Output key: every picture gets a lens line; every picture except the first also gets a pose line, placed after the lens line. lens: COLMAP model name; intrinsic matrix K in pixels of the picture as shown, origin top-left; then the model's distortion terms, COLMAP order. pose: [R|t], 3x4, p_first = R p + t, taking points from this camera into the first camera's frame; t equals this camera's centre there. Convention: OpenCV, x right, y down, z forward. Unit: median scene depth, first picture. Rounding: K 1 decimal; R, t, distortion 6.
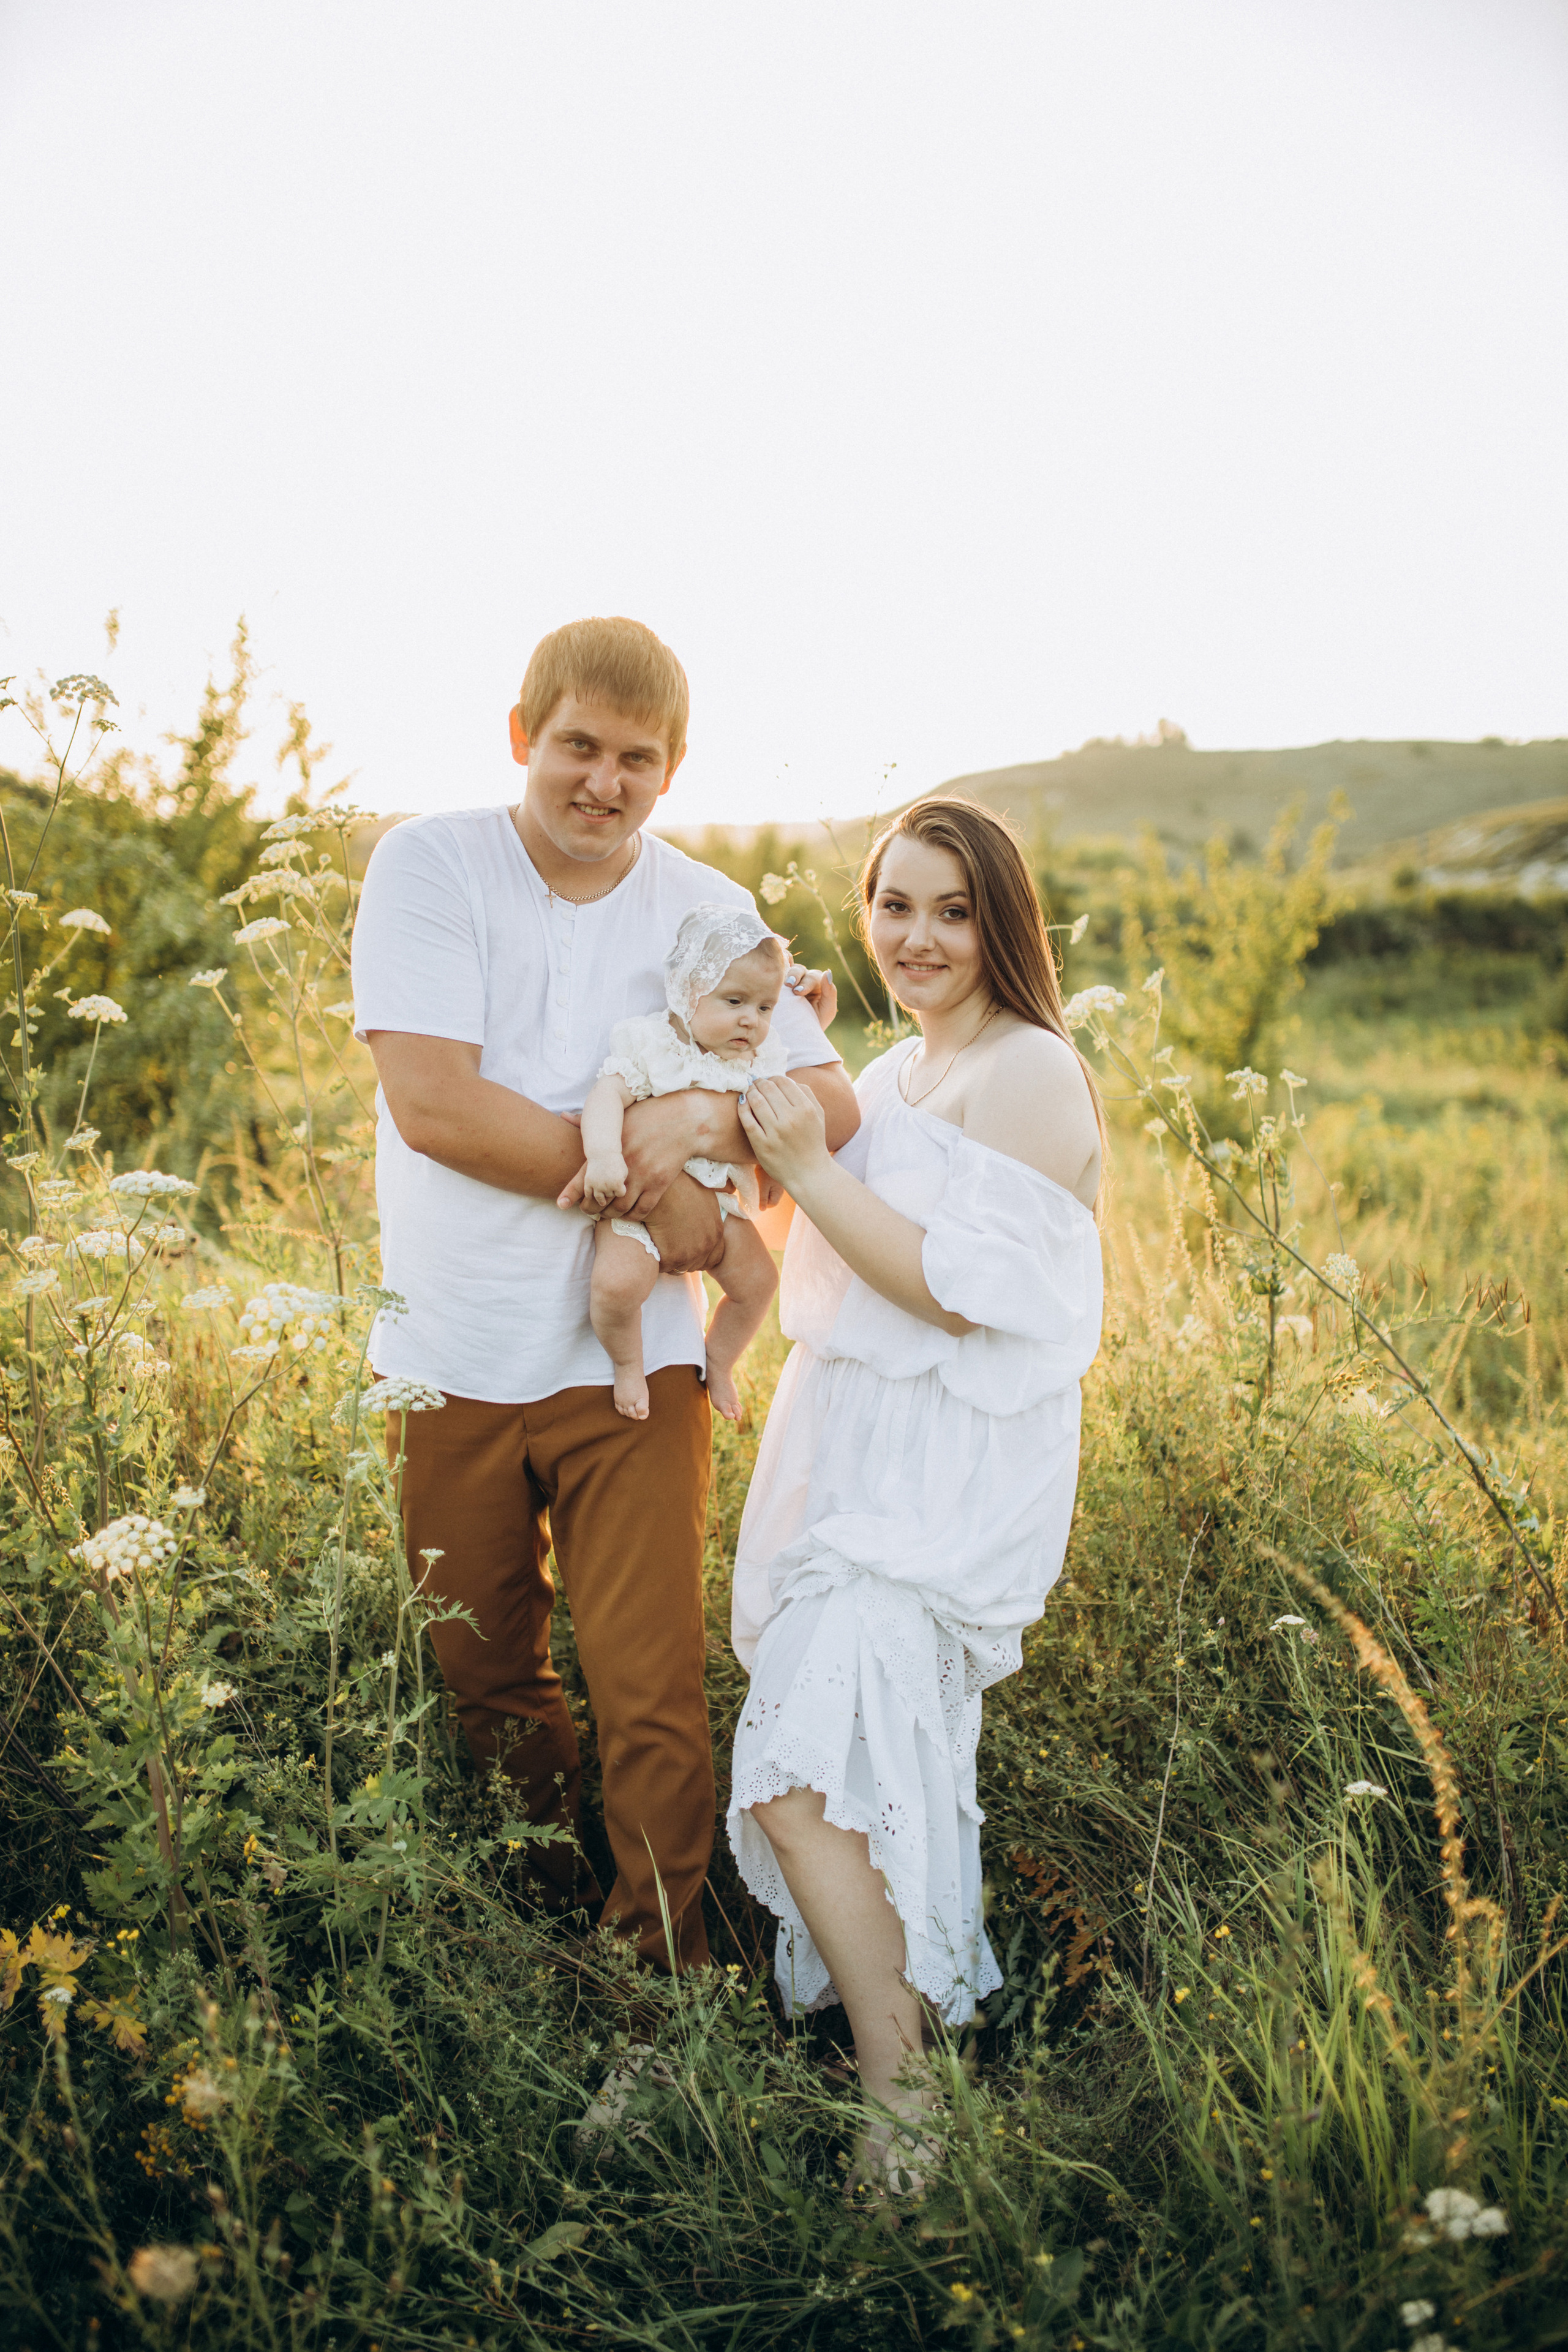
lens RADIAL K [[2285.9, 0, 784.0], [0, 2285.9, 1176.0], [0, 0, 1]] dist [0.048023, -0.009864]
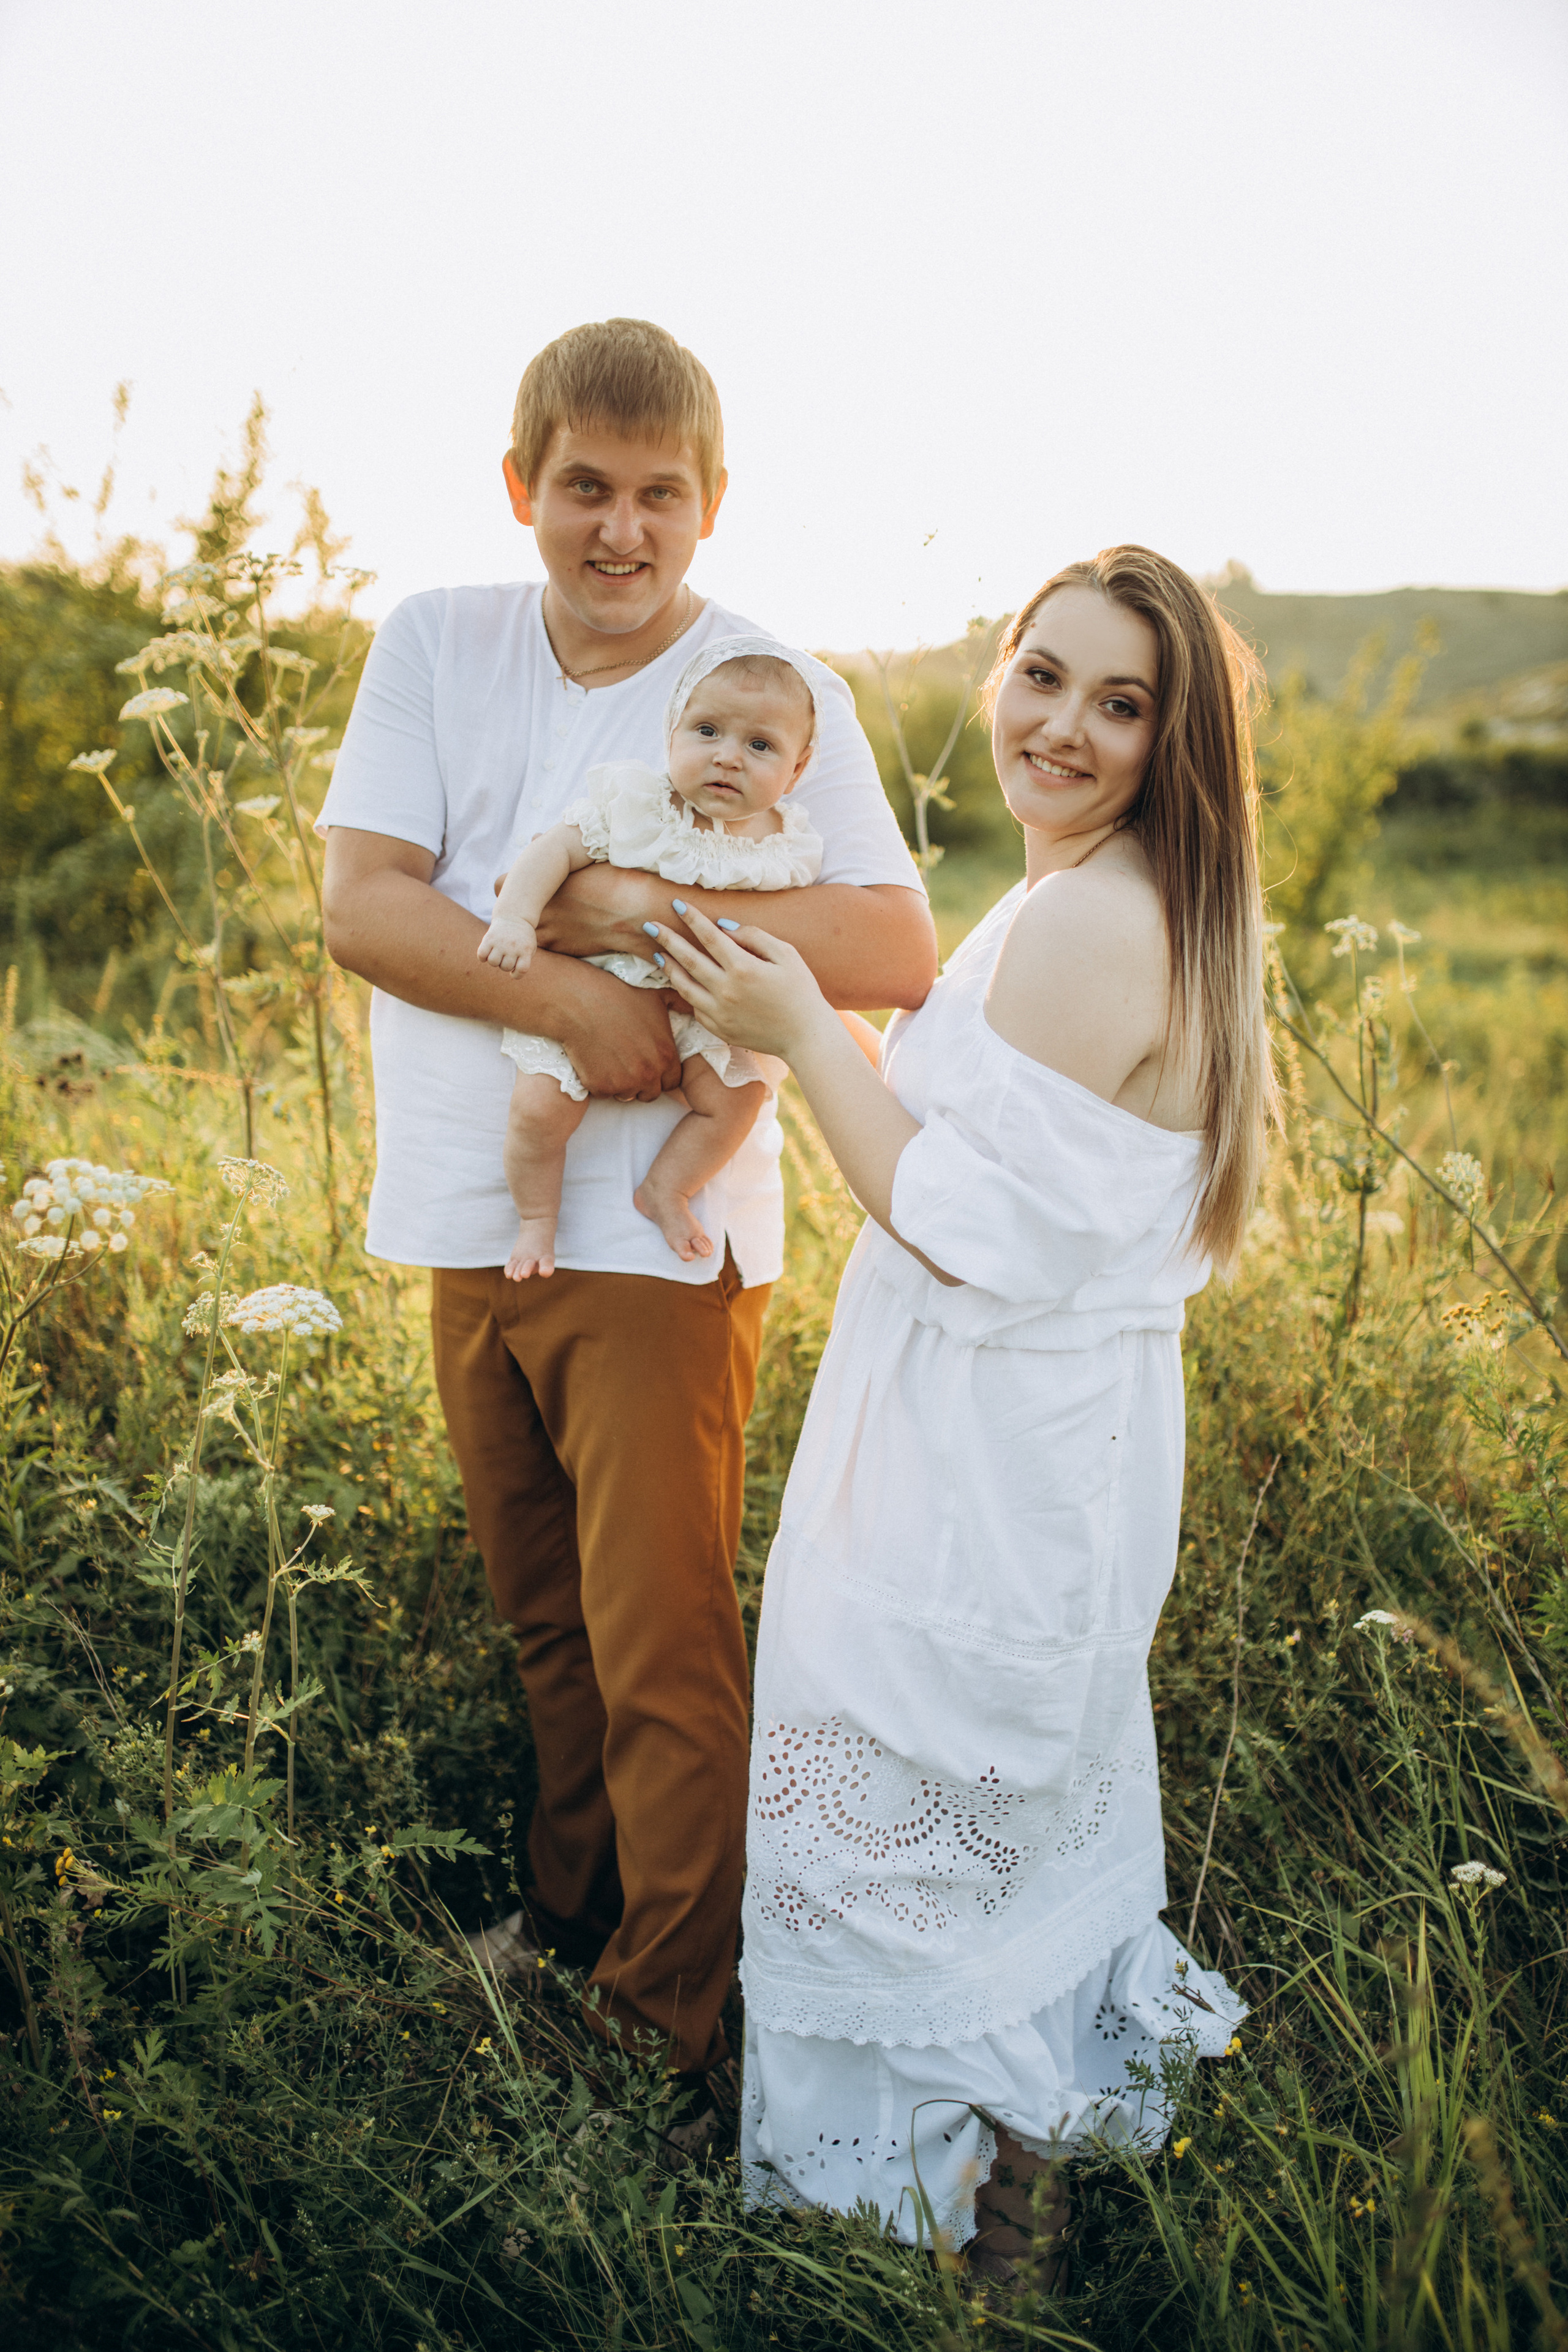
lens RADIAL K [[2294.8, 0, 784.0], [0, 2294.8, 1176.0], [0, 0, 1]] dist [0.001353, 0.017807]
pose [[0.999155, 0.037761, -0.016201, 0.015830], [-0.036499, 0.996722, 0.072200, -0.006551], [0.018874, -0.071547, 0.997259, 0.165118]]
